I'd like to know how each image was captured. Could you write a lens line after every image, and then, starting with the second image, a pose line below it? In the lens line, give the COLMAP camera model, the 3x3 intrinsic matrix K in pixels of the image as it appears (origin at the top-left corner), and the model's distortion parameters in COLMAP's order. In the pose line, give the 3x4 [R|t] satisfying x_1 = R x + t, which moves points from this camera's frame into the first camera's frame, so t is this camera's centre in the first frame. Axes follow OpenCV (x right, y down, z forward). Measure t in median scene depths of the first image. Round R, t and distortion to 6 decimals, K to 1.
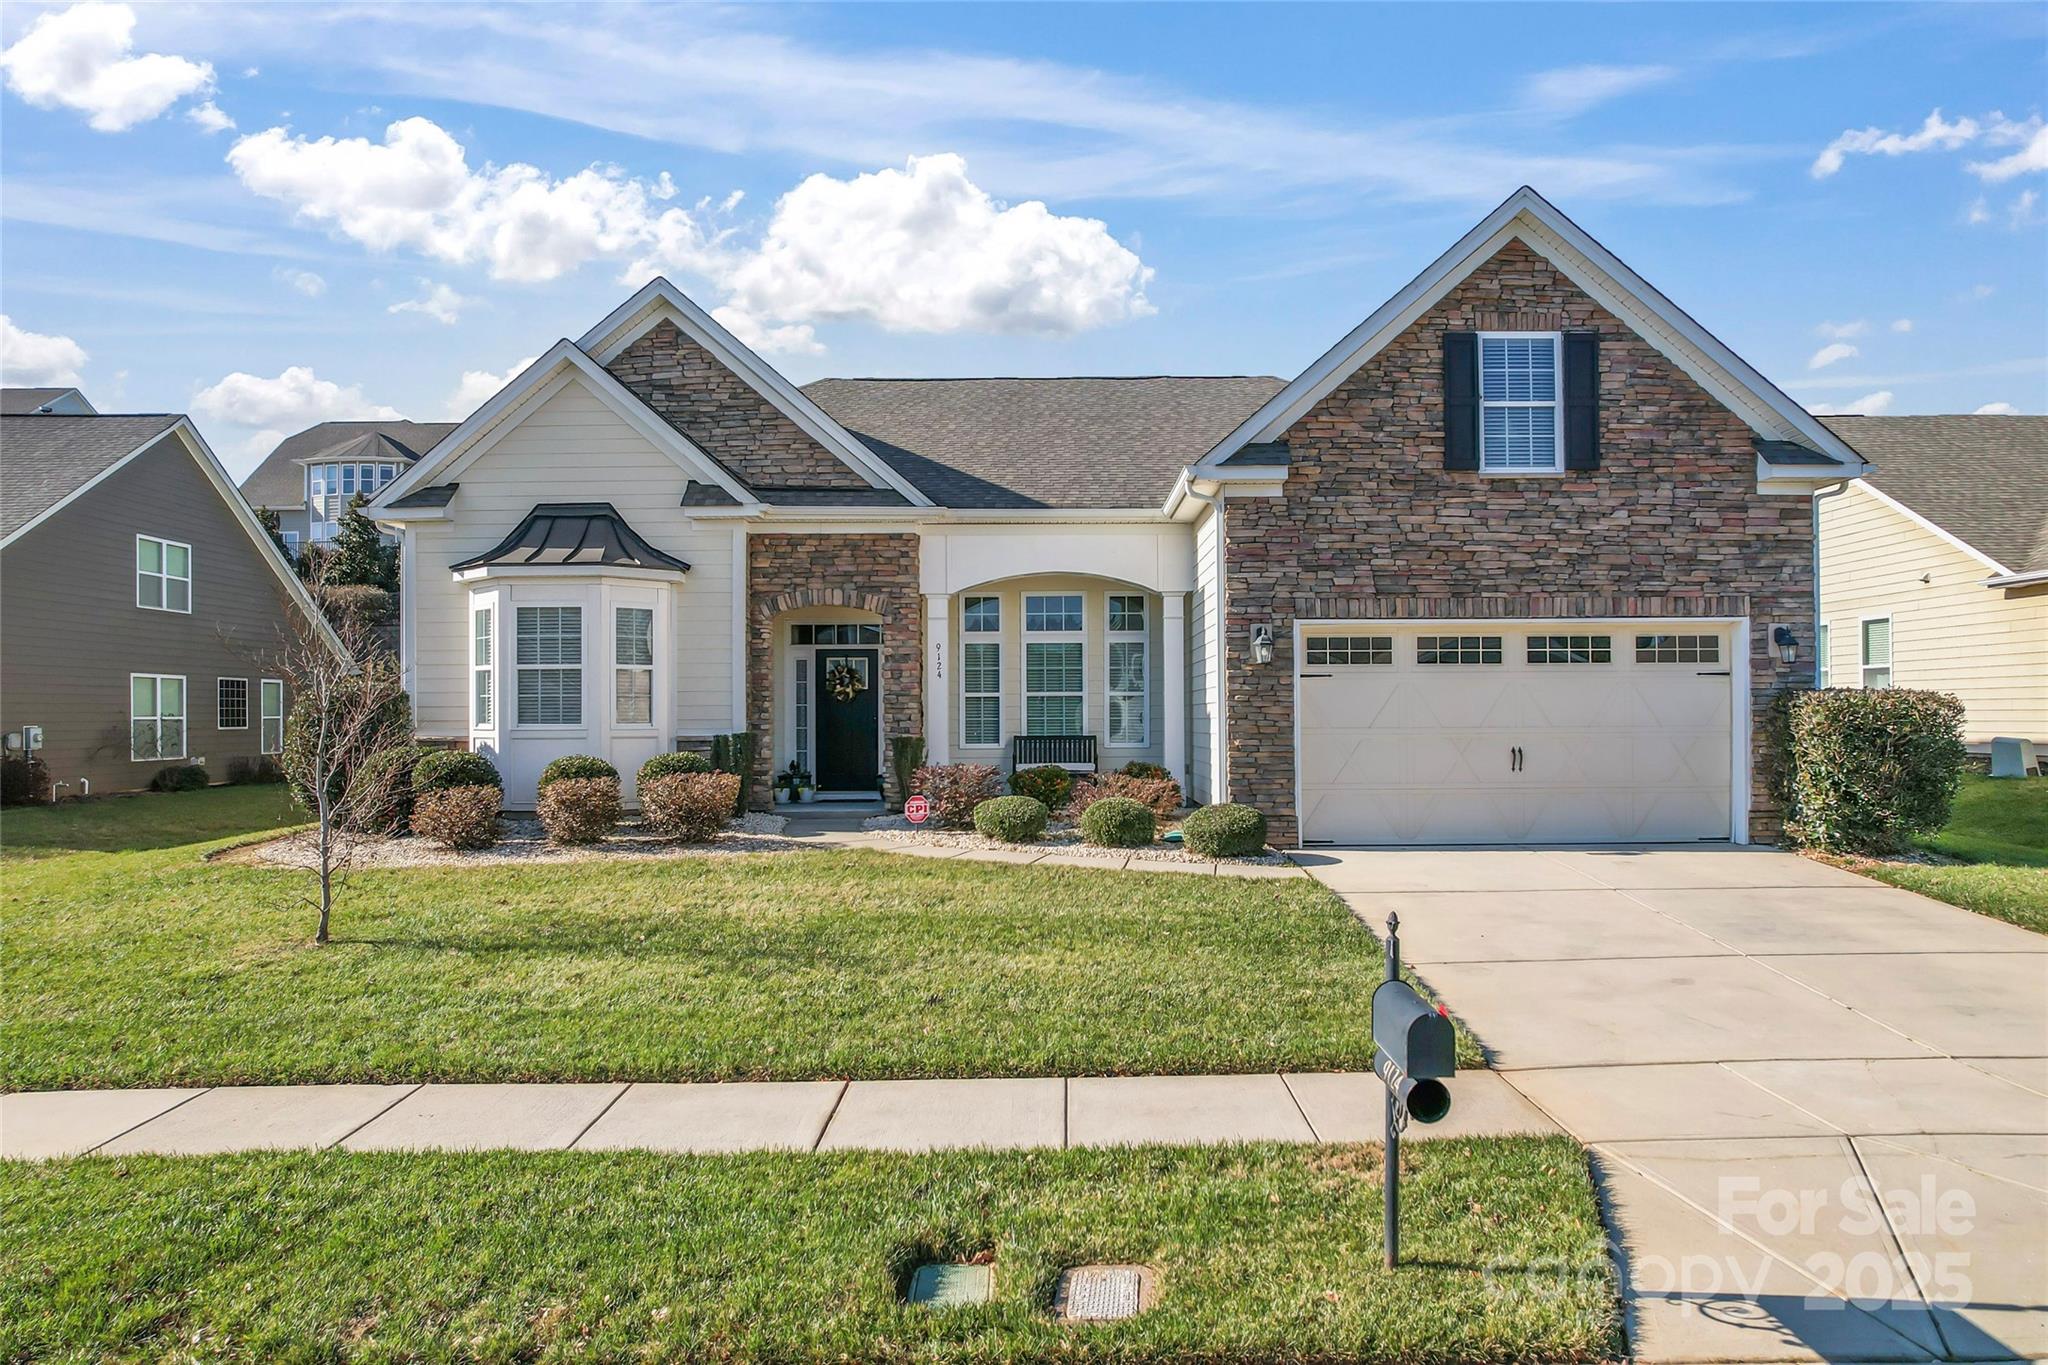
lens RADIAL K [[1308.2, 0, 1024.8], [0, 1308.2, 686.7], [0, 0, 1]] dist [-0.048416, -0.001350]
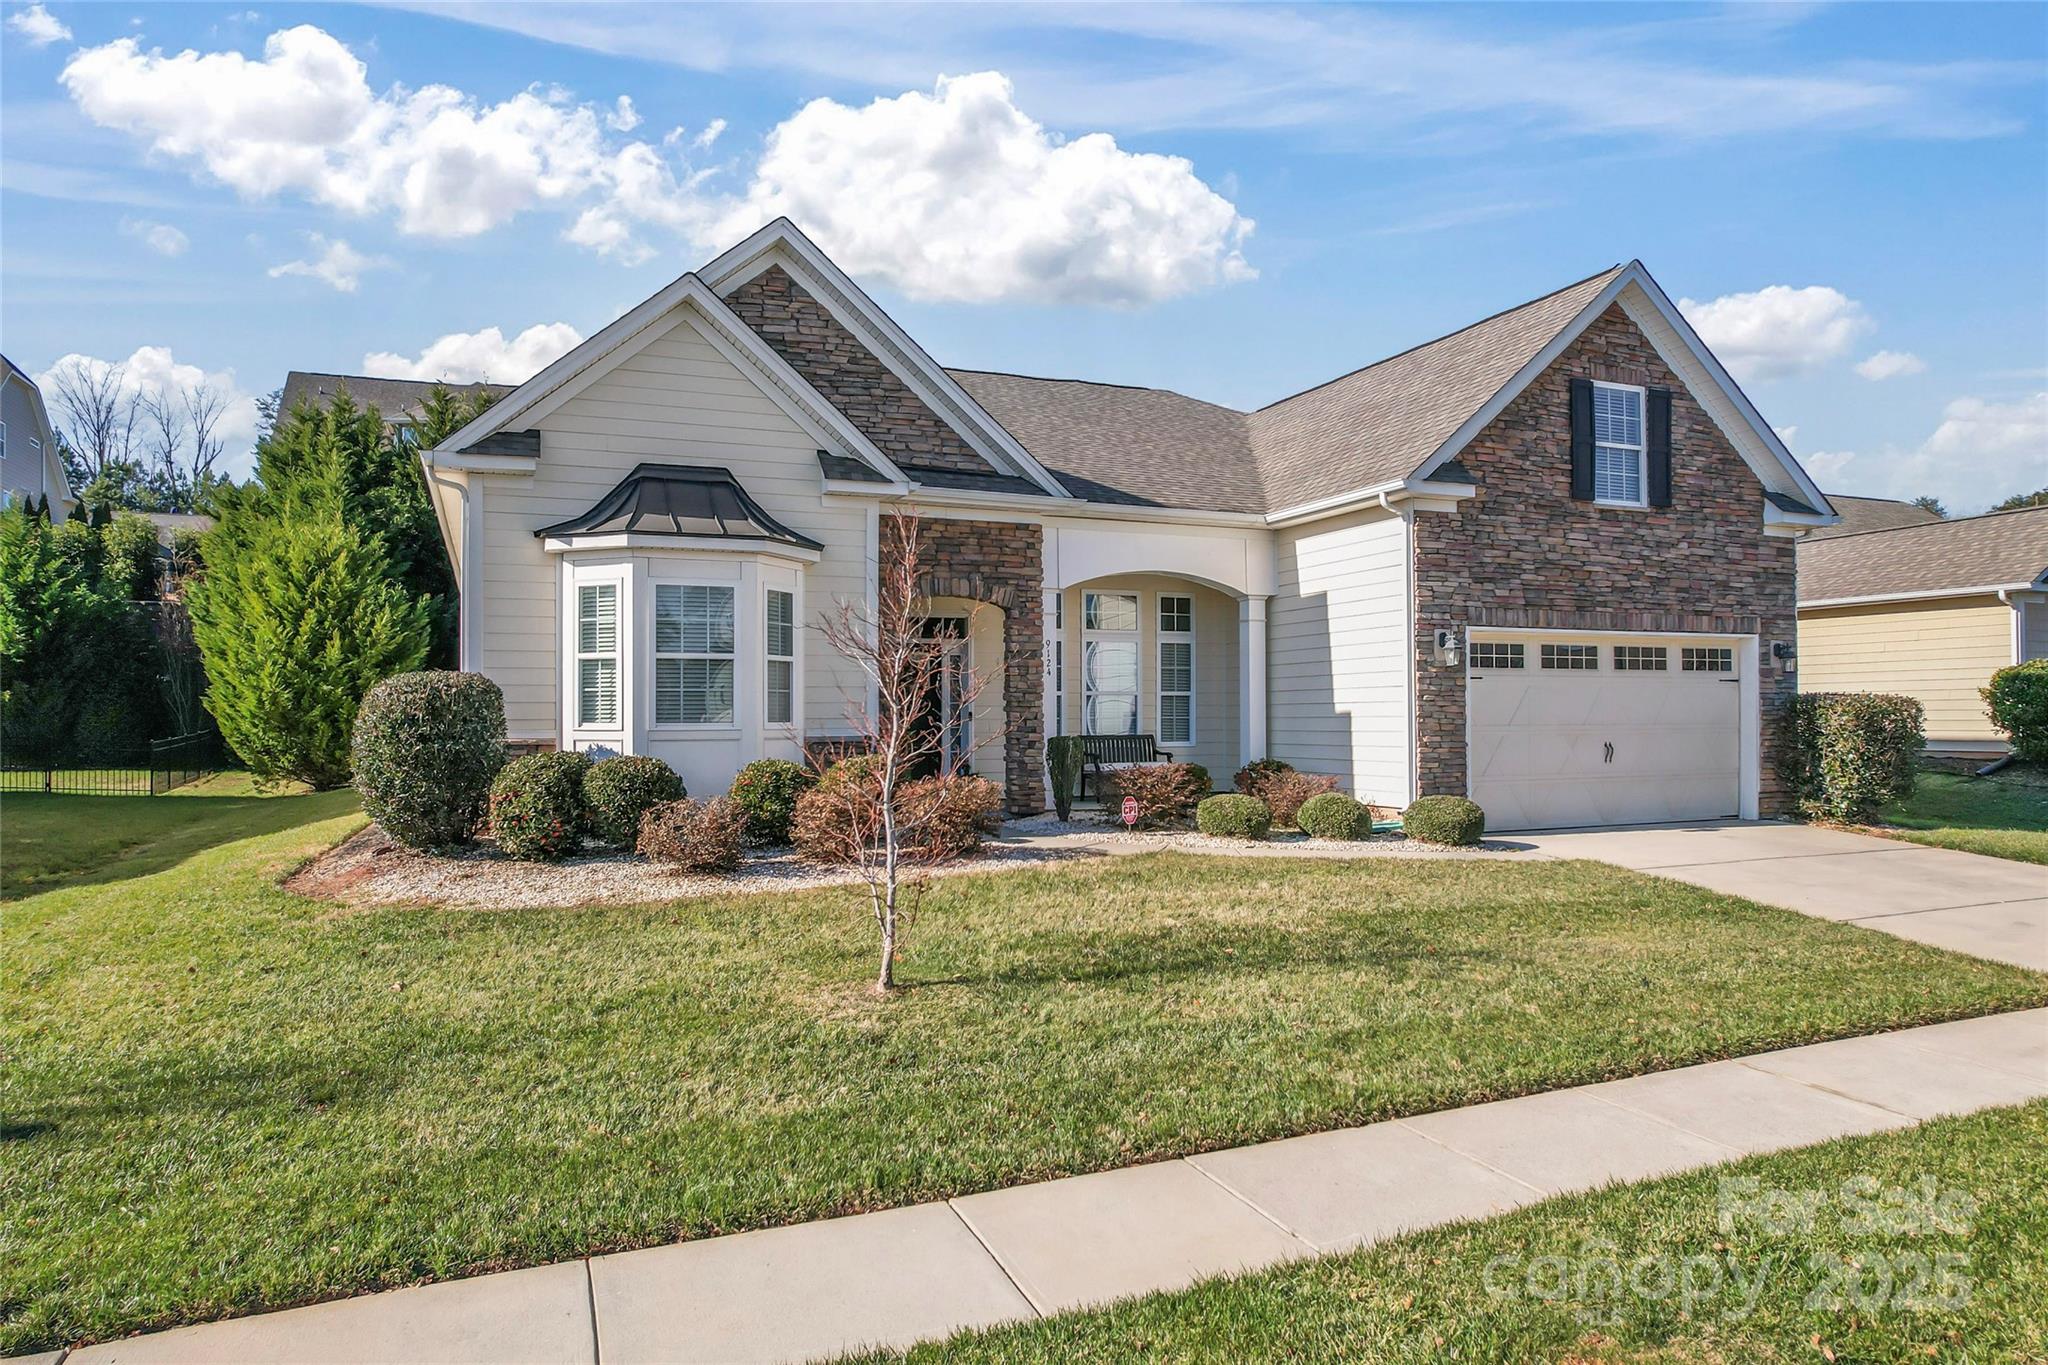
lens RADIAL K [[1308.2, 0, 1025.0], [0, 1308.2, 684.7], [0, 0, 1]] dist [-0.048416, -0.001350]
pose [[0.920354, 0.010882, 0.390936, -0.557536], [-0.009540, 0.999940, -0.005374, 0.006924], [-0.390971, 0.001216, 0.920402, 0.142746]]
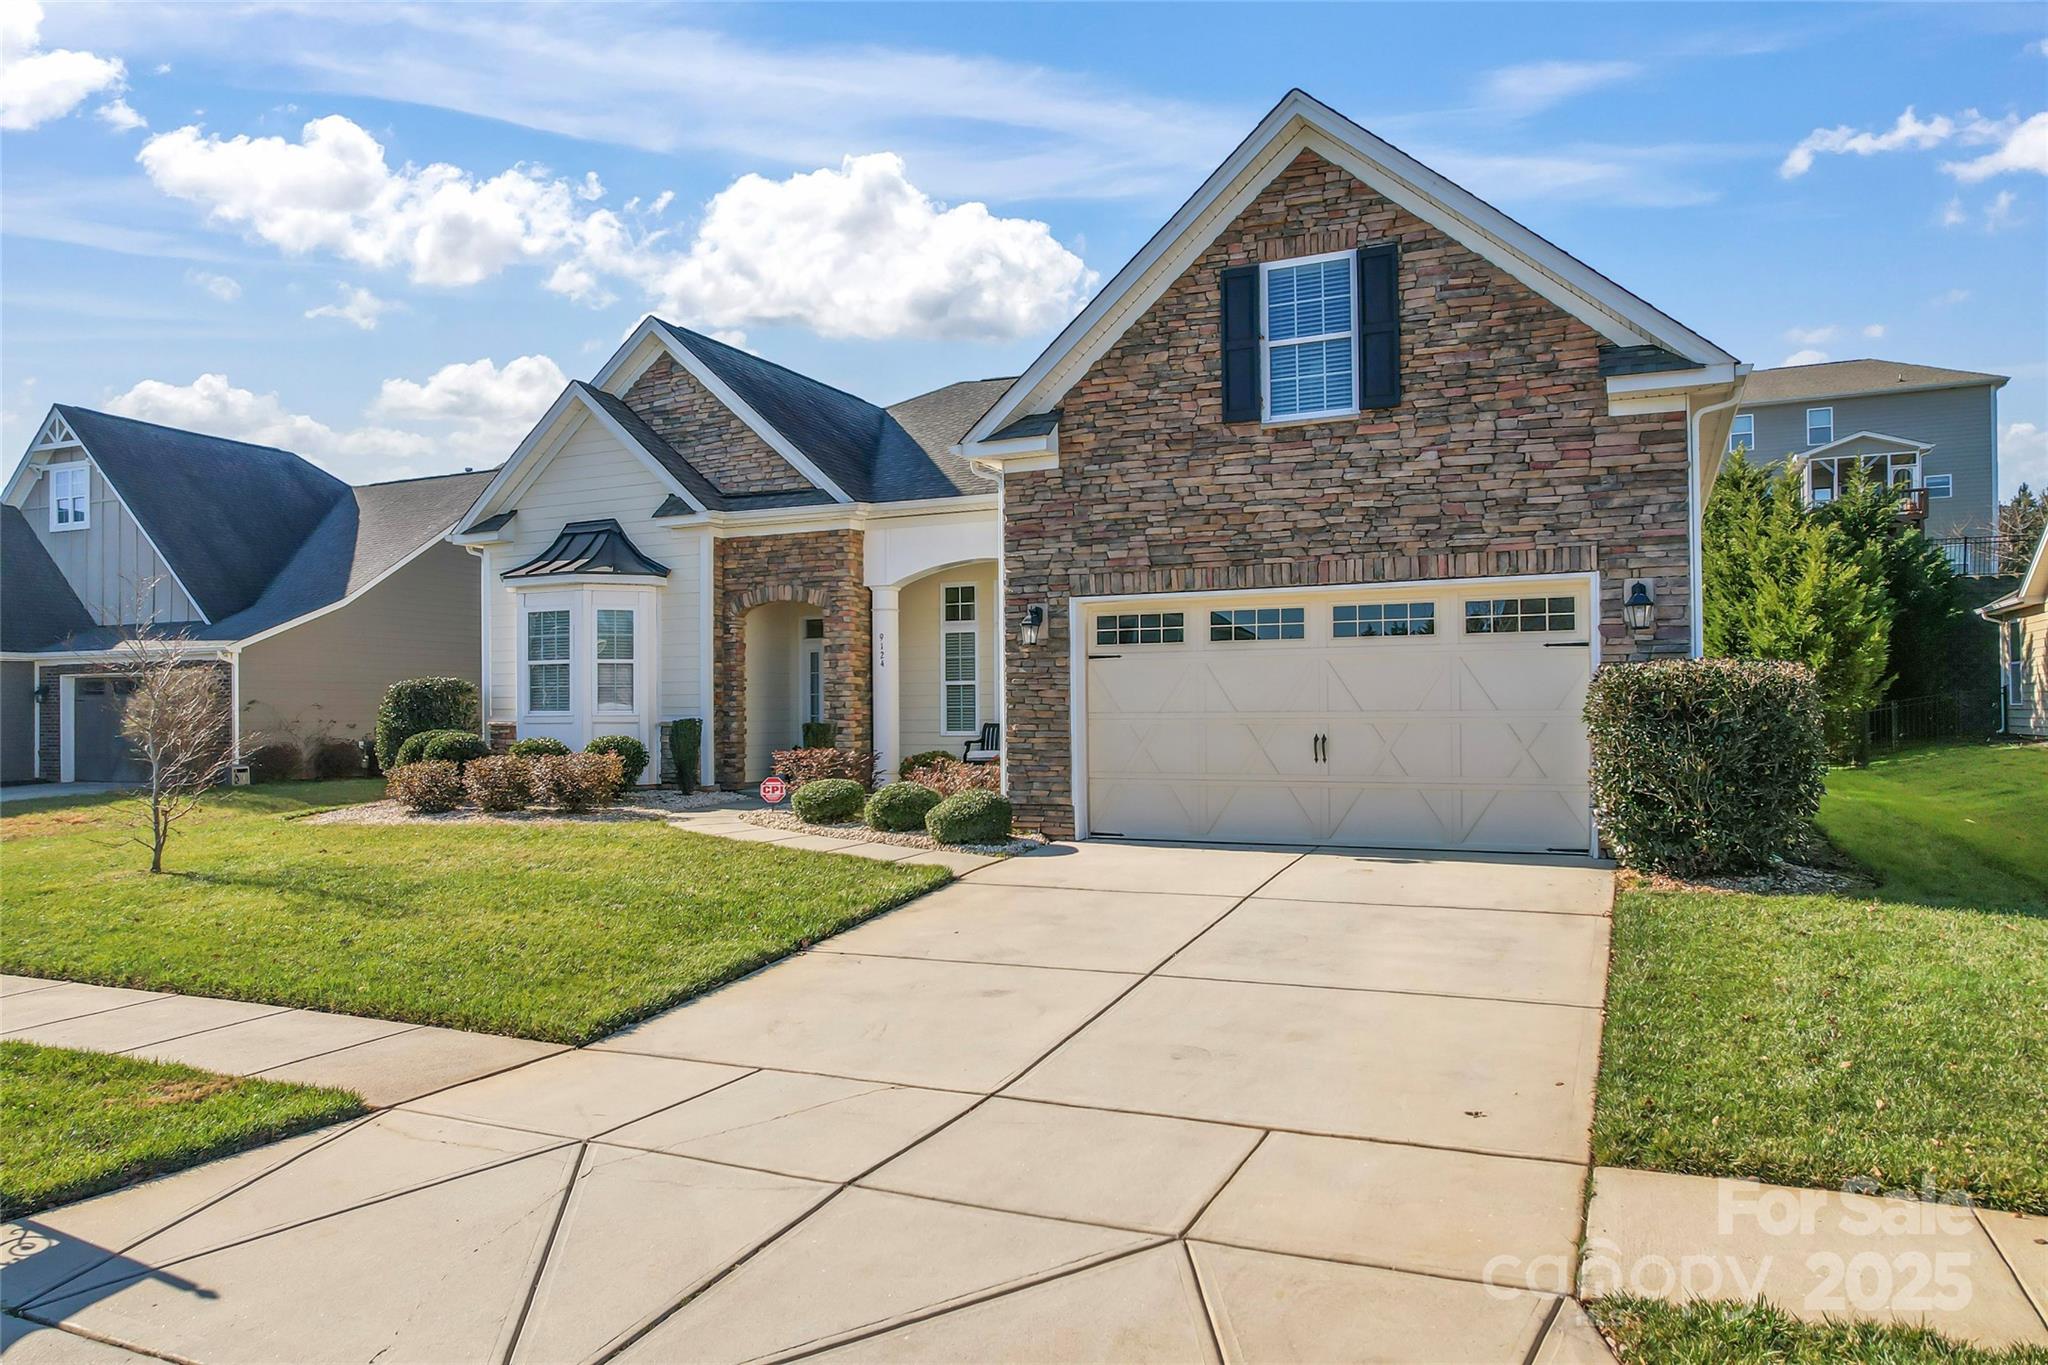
lens RADIAL K [[1308.2, 0, 1020.4], [0, 1308.2, 691.7], [0, 0, 1]] dist [-0.048416, -0.001350]
pose [[0.907813, -0.008529, -0.419287, 0.569567], [0.011464, 0.999924, 0.004481, 0.011962], [0.419218, -0.008874, 0.907842, 0.125408]]
